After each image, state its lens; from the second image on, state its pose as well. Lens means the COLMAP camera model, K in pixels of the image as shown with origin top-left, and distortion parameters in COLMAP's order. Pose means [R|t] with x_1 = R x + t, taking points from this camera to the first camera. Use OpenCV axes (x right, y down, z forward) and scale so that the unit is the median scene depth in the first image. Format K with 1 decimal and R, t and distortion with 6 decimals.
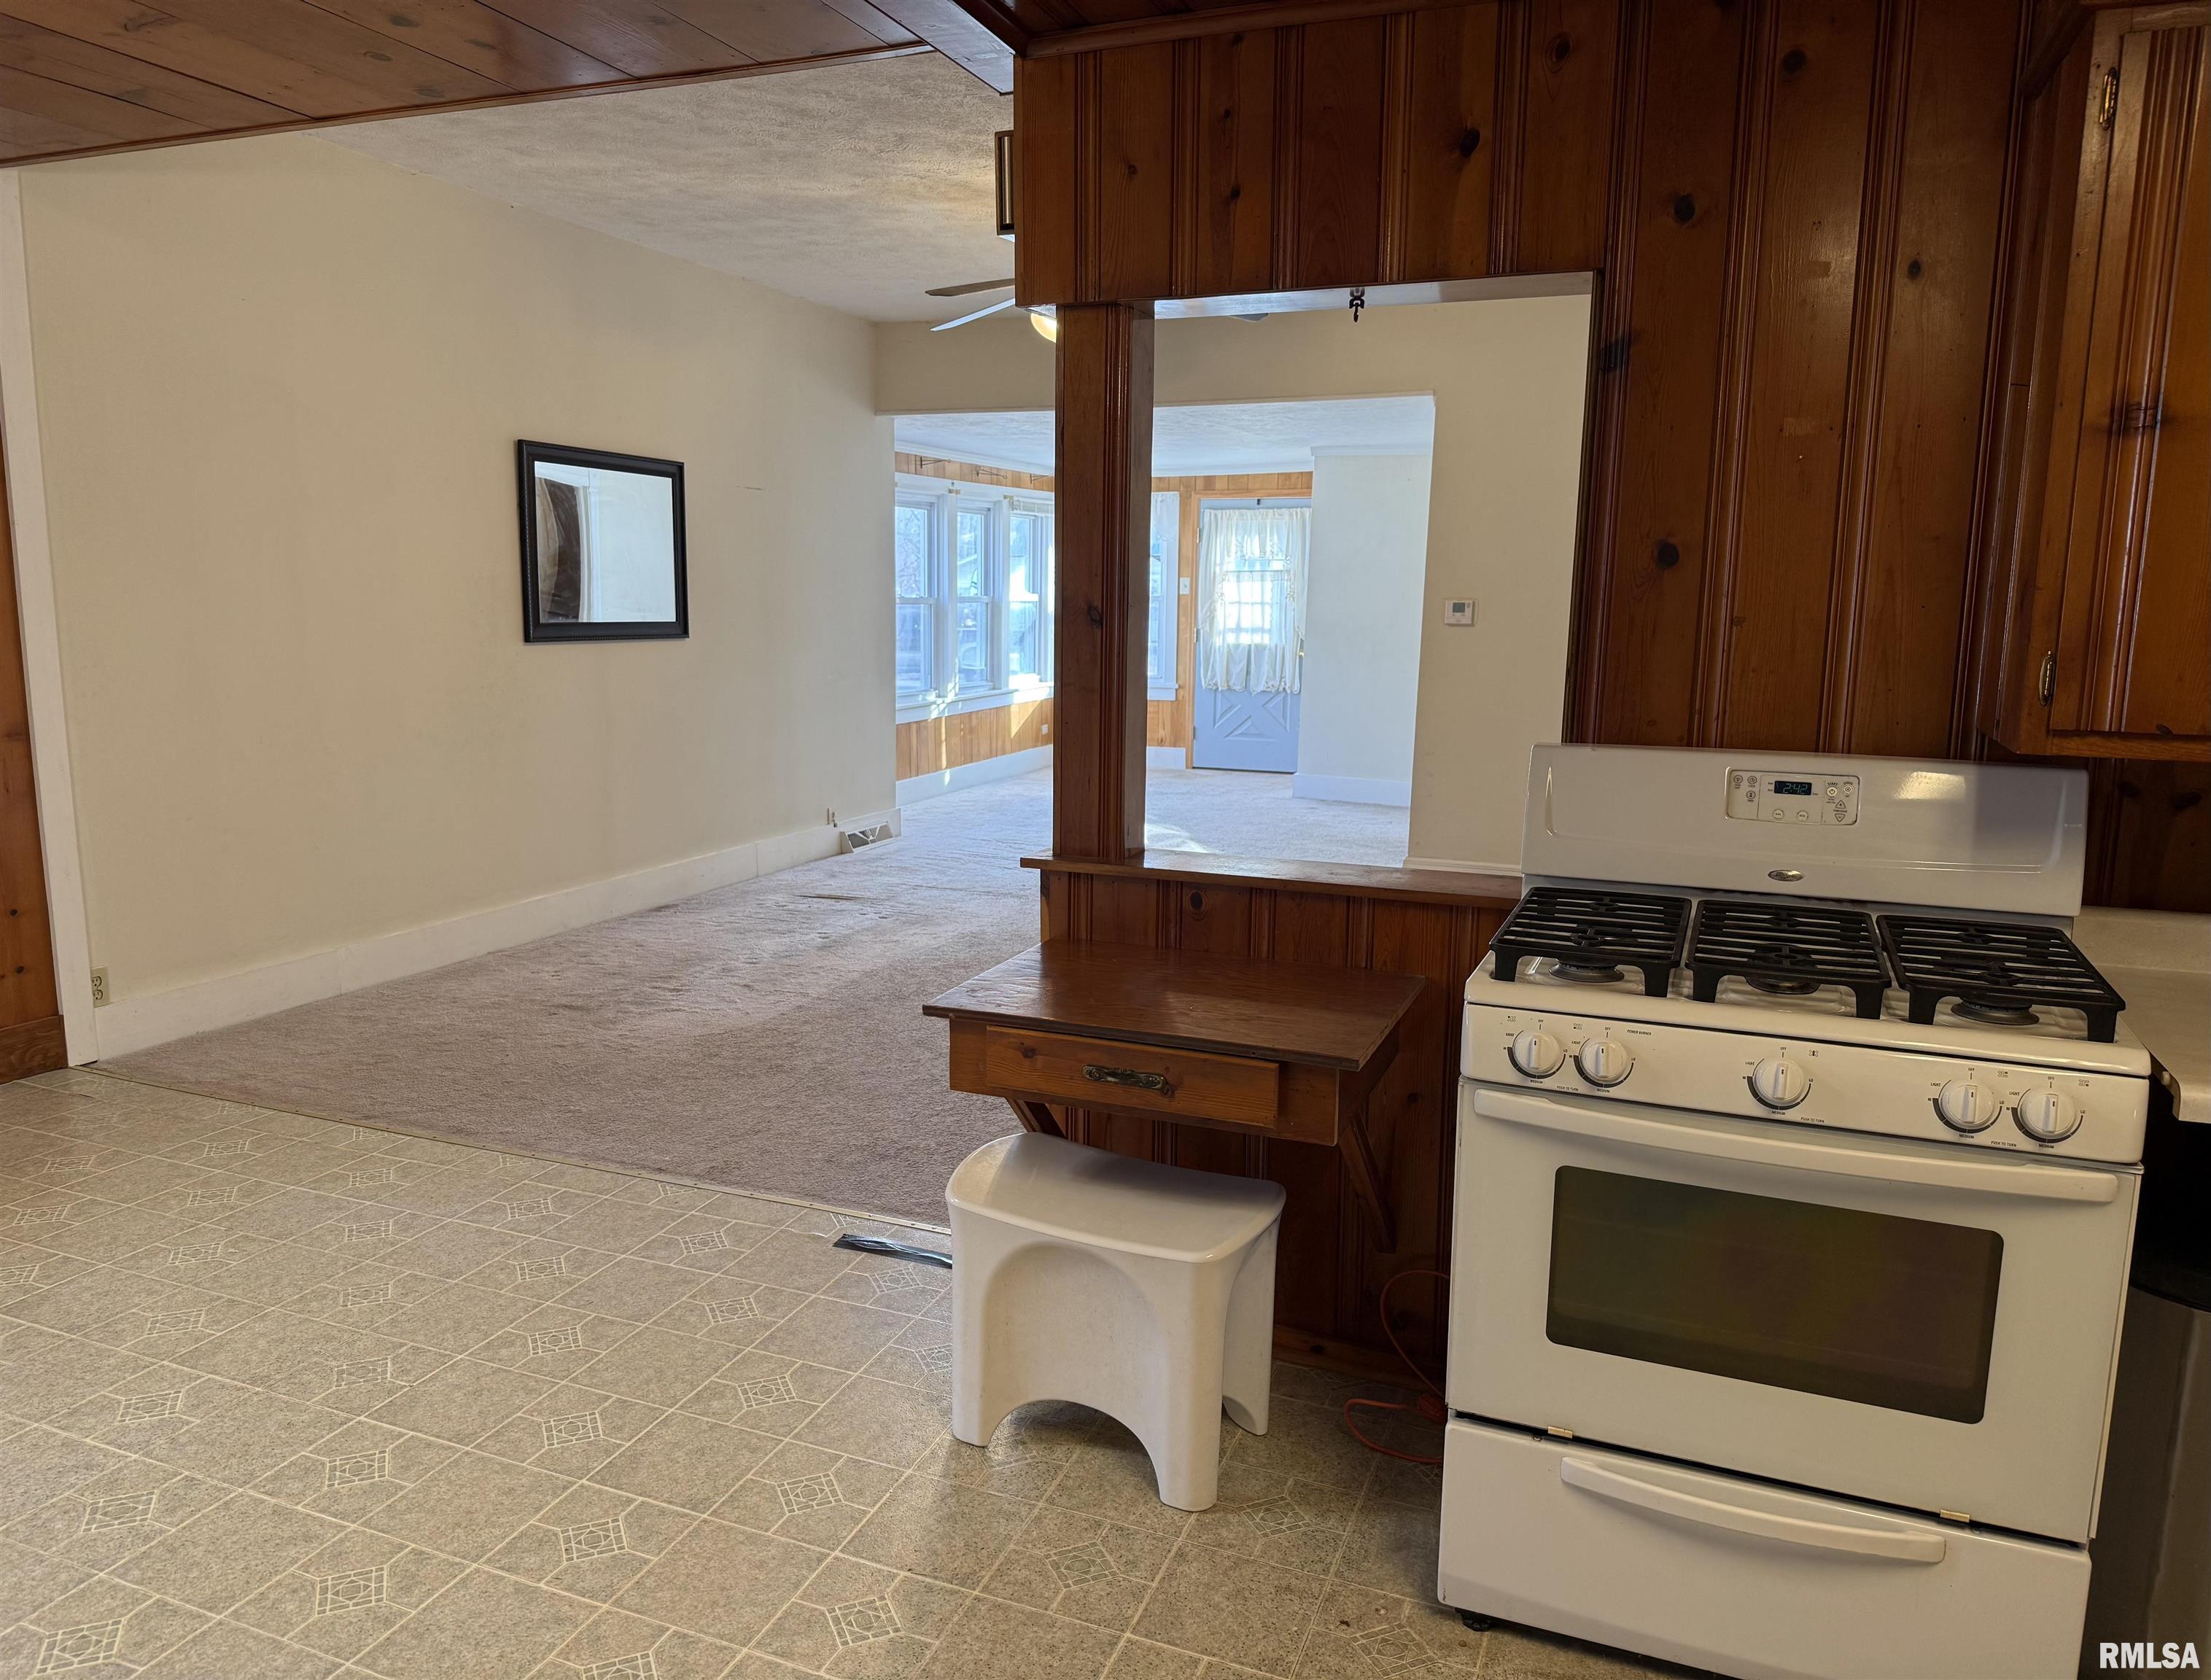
lens RADIAL K [[1568.2, 0, 1093.2], [0, 1568.2, 835.2], [0, 0, 1]] dist [0.028862, -0.023447]
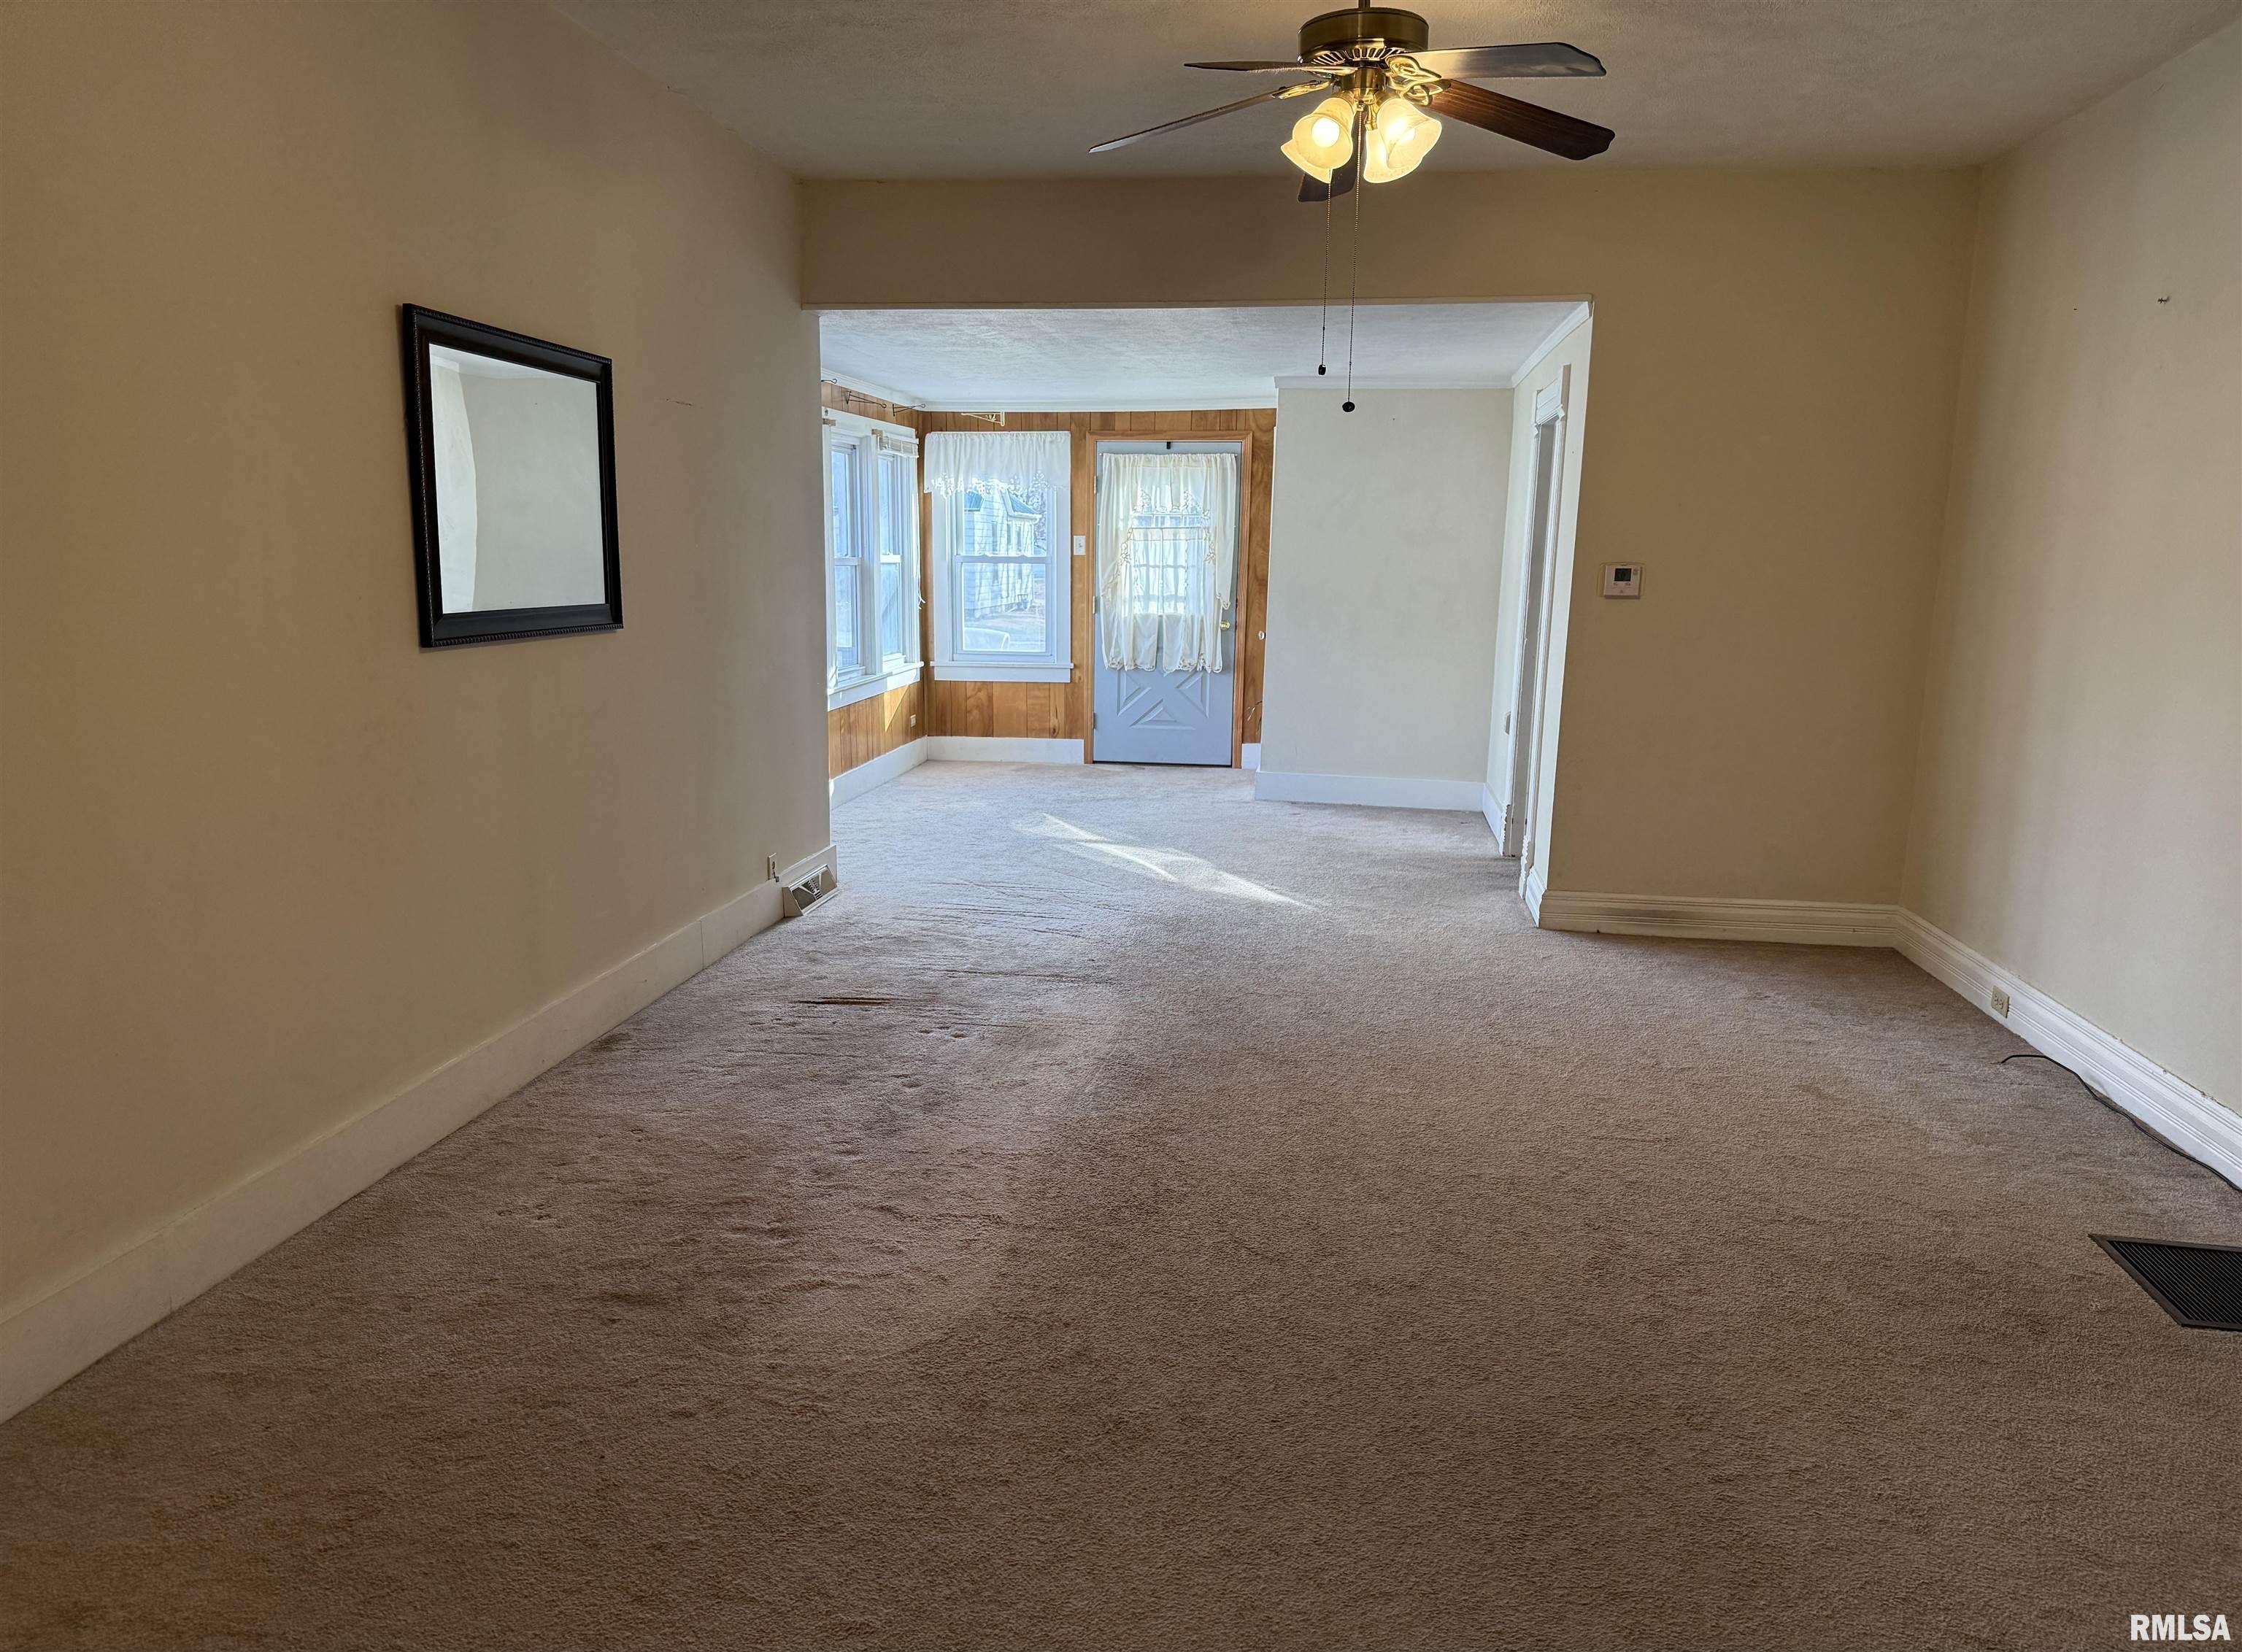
lens RADIAL K [[1575.1, 0, 1119.4], [0, 1575.1, 845.6], [0, 0, 1]] dist [0.002579, -0.011127]
pose [[0.971136, -0.041858, 0.234823, -0.130492], [0.033834, 0.998701, 0.038098, -0.032018], [-0.236113, -0.029053, 0.971291, 0.186026]]
